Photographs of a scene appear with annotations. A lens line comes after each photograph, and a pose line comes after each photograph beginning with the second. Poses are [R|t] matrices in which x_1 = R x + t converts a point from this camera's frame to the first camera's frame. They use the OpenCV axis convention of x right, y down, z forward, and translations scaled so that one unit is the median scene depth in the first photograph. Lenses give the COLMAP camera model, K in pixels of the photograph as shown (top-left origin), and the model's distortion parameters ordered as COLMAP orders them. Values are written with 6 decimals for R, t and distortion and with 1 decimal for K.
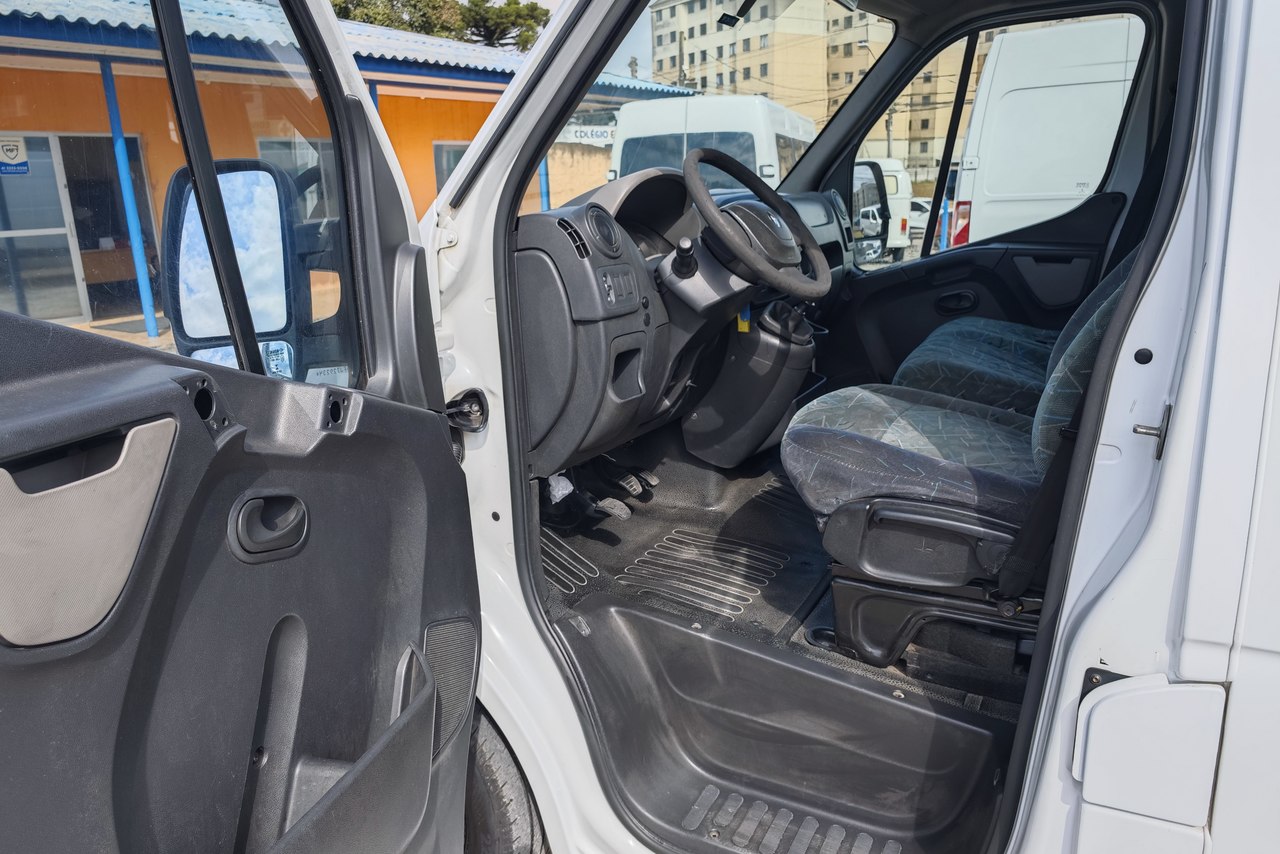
lens RADIAL K [[881.5, 0, 627.9], [0, 881.5, 419.7], [0, 0, 1]] dist [0.013039, -0.022241]
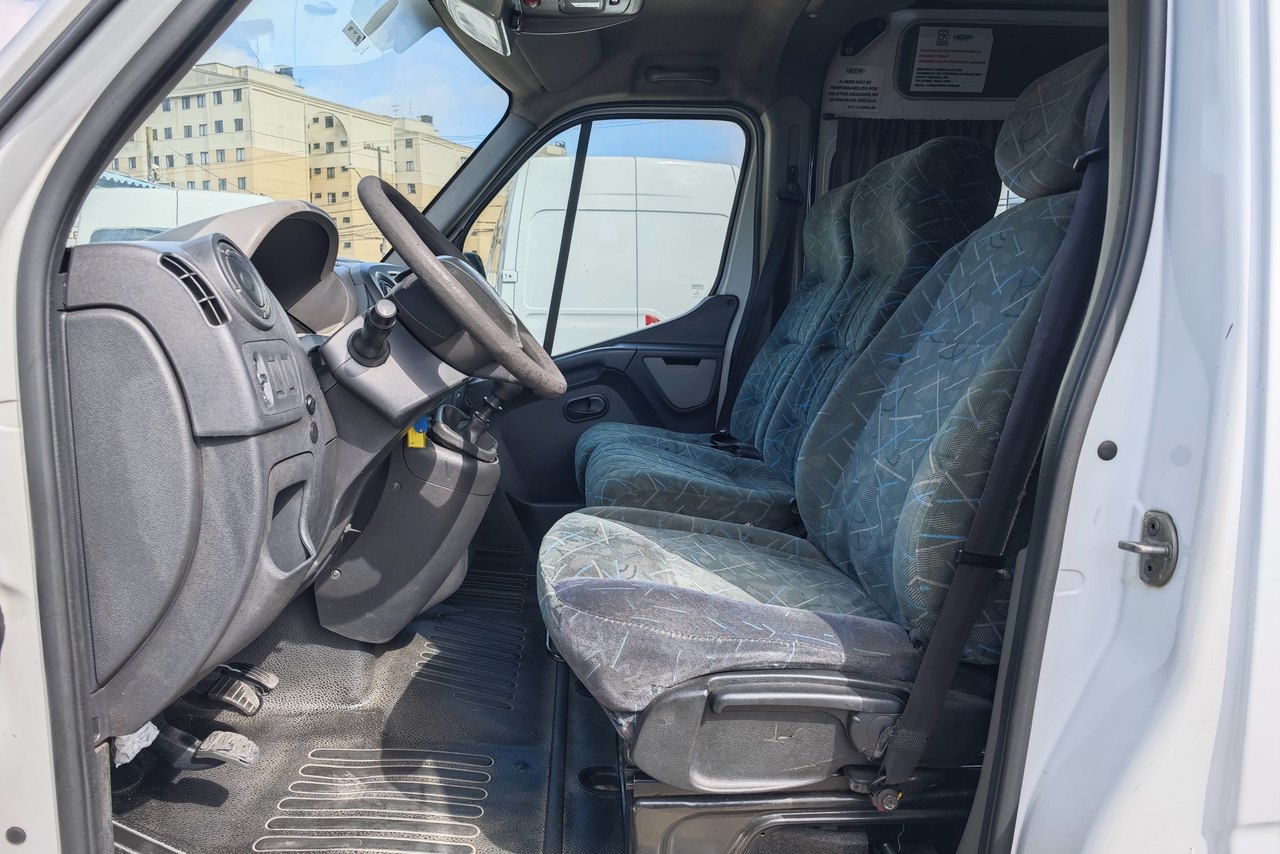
lens RADIAL K [[881.5, 0, 639.2], [0, 881.5, 418.5], [0, 0, 1]] dist [0.013039, -0.022241]
pose [[0.844919, -0.025945, 0.534264, -0.112292], [0.096241, 0.989896, -0.104130, -0.038367], [-0.526164, 0.139400, 0.838879, 0.368197]]
